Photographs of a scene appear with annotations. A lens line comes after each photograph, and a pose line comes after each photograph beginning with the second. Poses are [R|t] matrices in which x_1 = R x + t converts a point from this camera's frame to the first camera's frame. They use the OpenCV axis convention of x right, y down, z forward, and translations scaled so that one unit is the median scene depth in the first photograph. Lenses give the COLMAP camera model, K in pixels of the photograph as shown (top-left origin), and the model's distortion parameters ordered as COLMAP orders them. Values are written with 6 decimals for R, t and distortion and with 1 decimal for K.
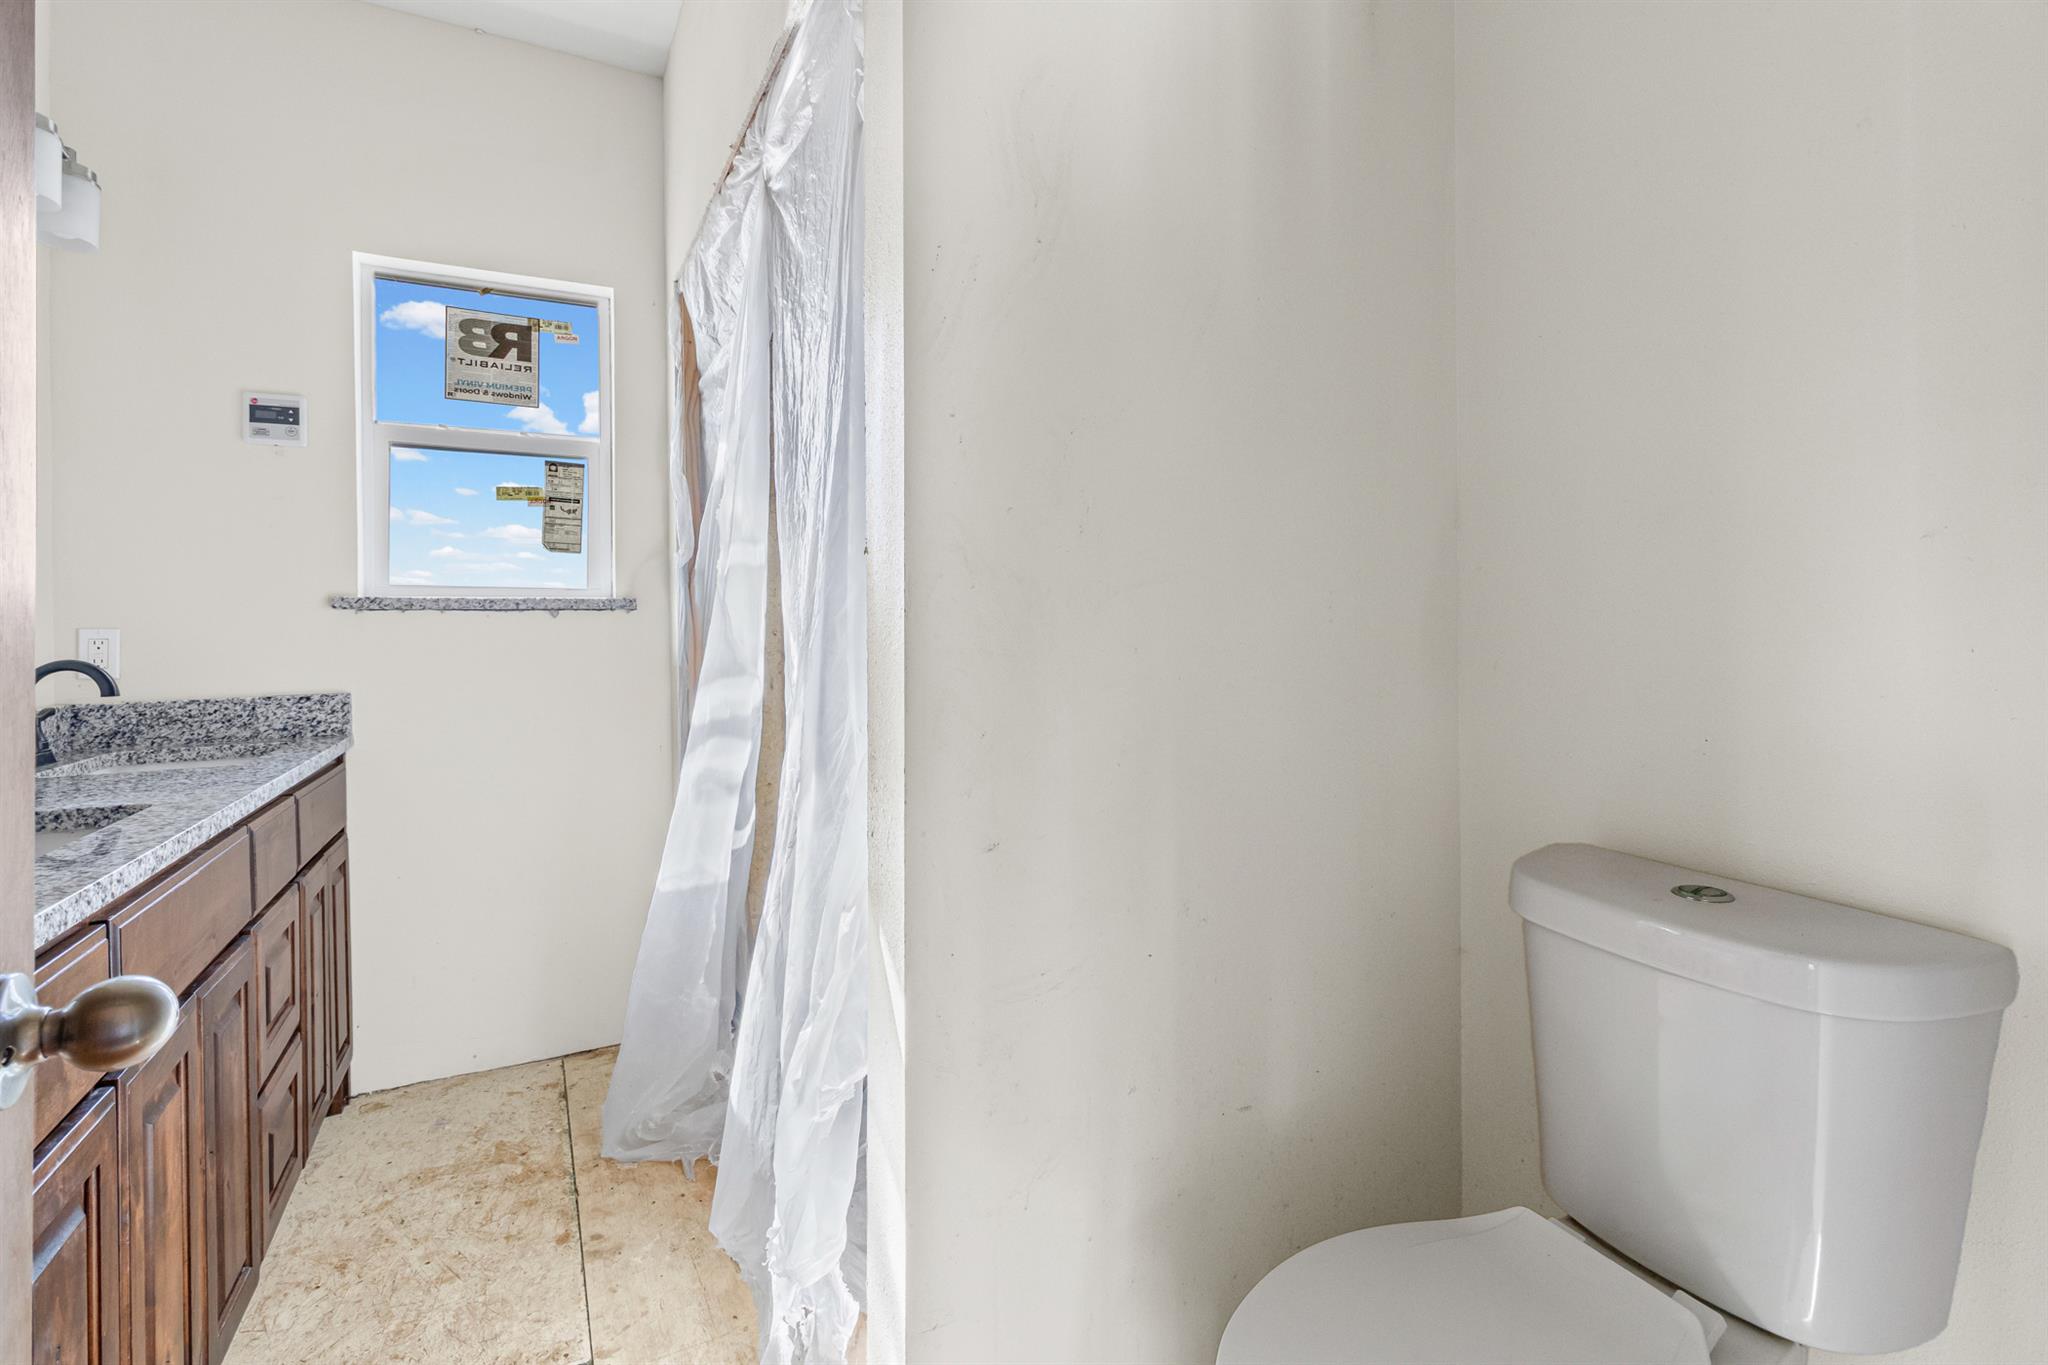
lens RADIAL K [[946.4, 0, 1023.1], [0, 946.4, 657.7], [0, 0, 1]] dist [-0.000277, -0.000010]
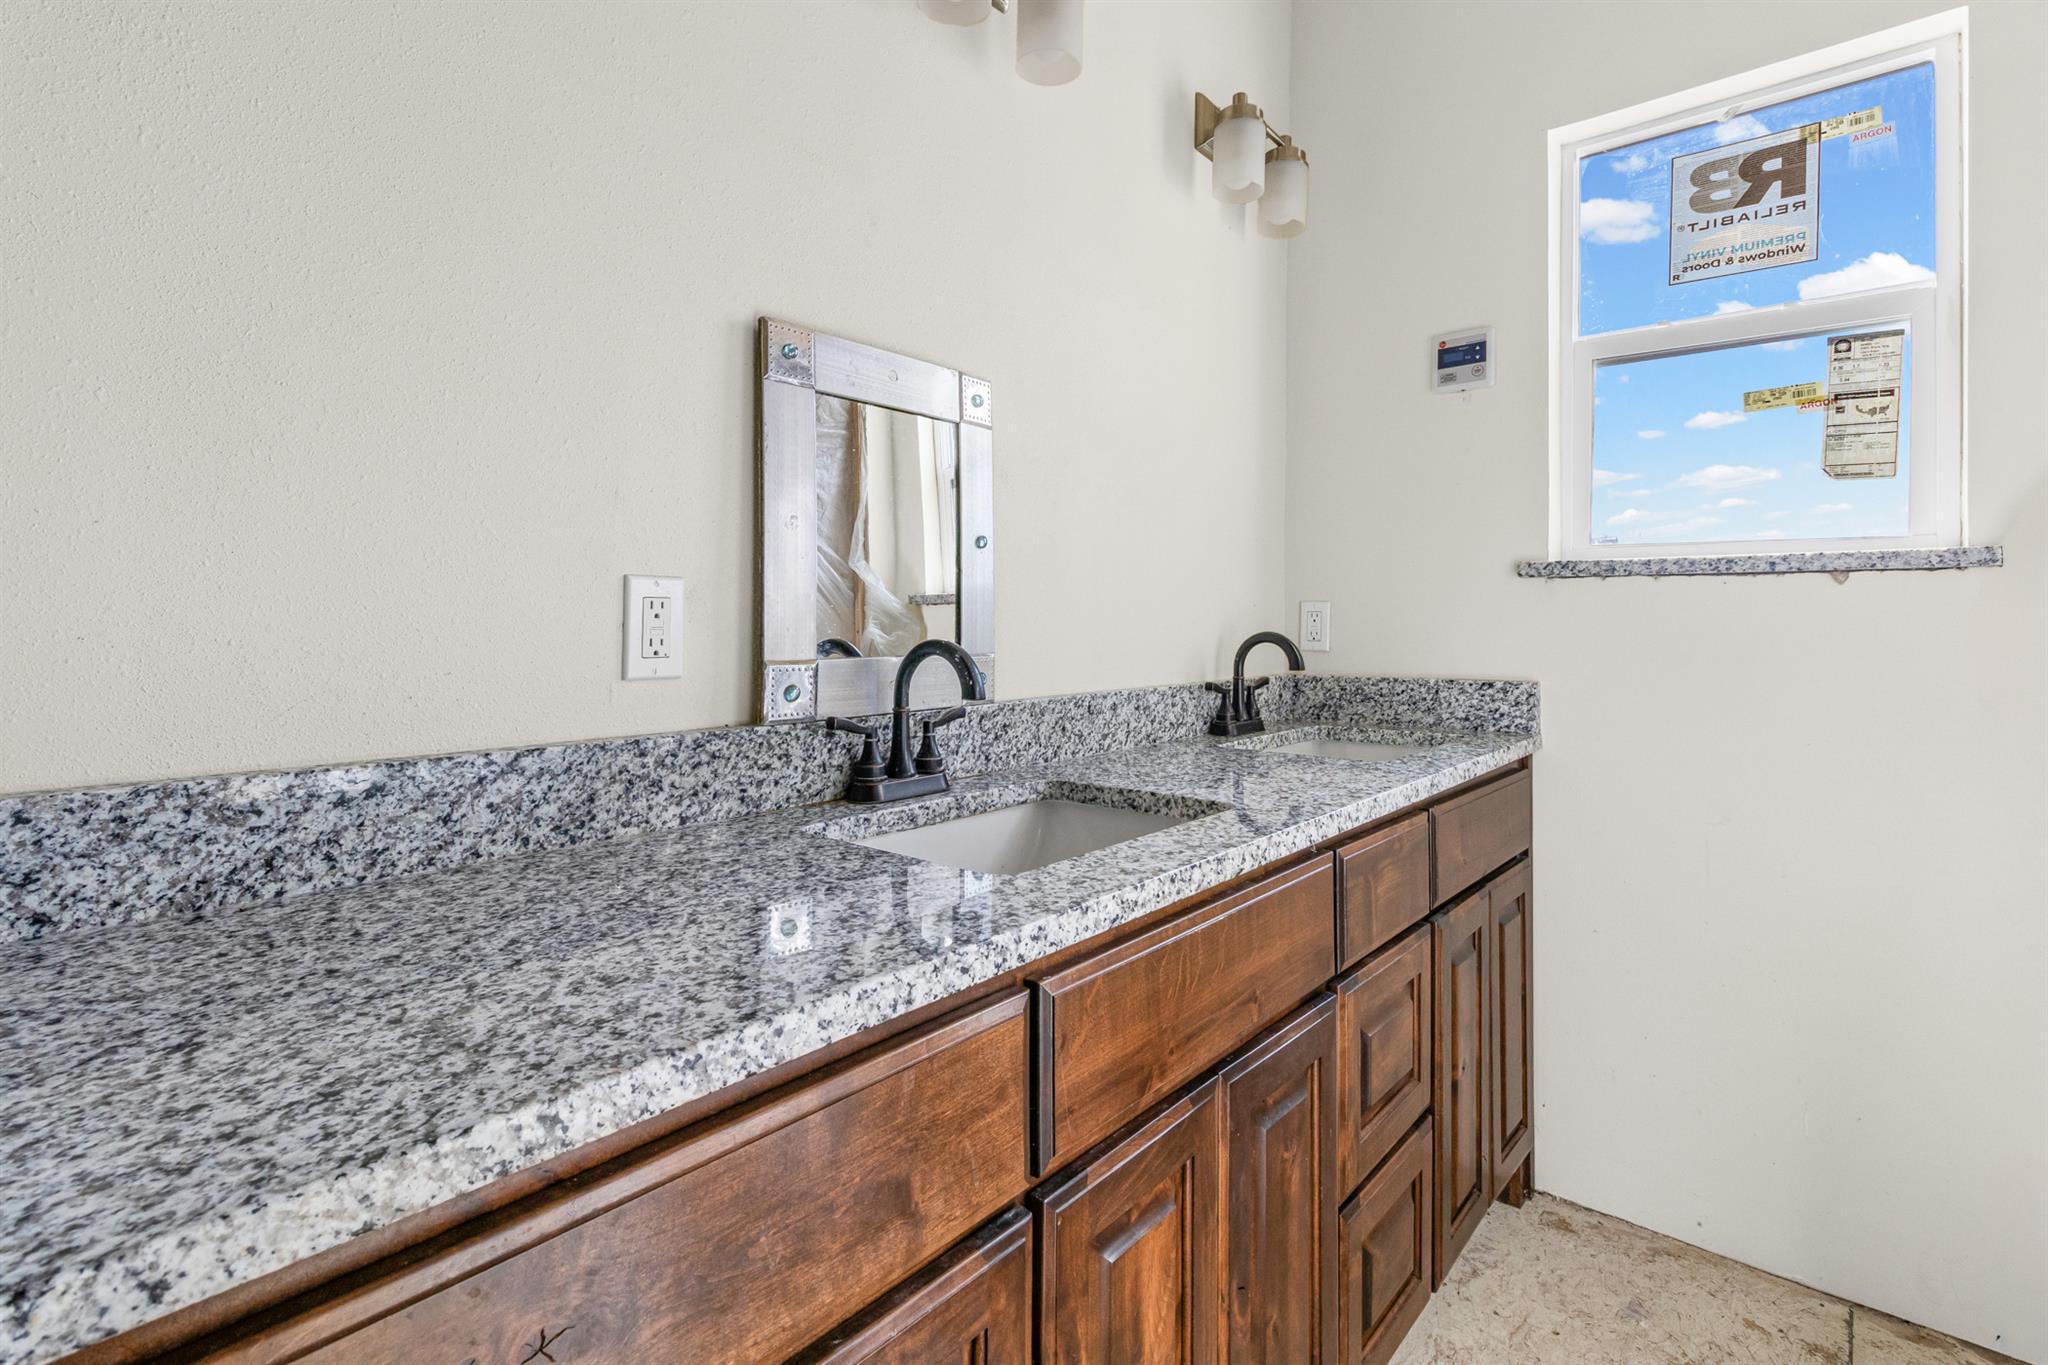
lens RADIAL K [[968.9, 0, 1022.9], [0, 968.9, 593.9], [0, 0, 1]] dist [0.003792, 0.000370]
pose [[0.363947, -0.008981, -0.931376, -0.105162], [-0.029791, 0.999330, -0.021277, -0.006689], [0.930943, 0.035490, 0.363435, 0.293720]]
